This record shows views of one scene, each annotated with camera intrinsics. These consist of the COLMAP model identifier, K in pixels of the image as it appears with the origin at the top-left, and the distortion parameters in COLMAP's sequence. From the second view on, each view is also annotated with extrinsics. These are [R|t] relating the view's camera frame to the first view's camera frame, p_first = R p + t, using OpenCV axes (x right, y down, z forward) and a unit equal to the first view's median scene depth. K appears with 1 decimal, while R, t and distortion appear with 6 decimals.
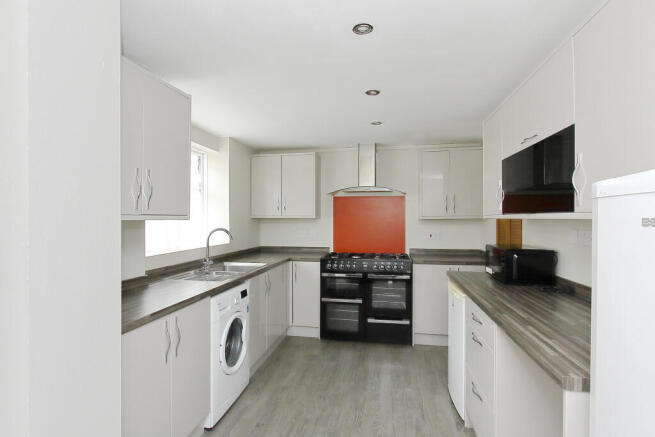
lens RADIAL K [[345.8, 0, 326.8], [0, 345.8, 219.1], [0, 0, 1]] dist [-0.001009, -0.000040]
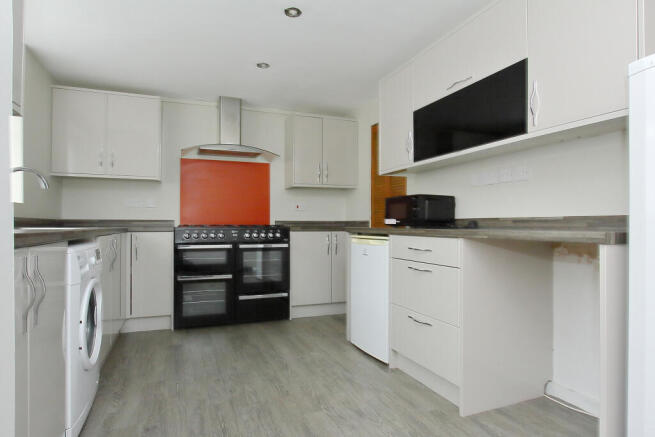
lens RADIAL K [[369.4, 0, 328.7], [0, 369.4, 221.2], [0, 0, 1]] dist [-0.000139, 0.001169]
pose [[0.843942, 0.028982, 0.535652, -0.187736], [-0.022256, 0.999571, -0.019017, 0.117492], [-0.535973, 0.004128, 0.844225, 0.115375]]
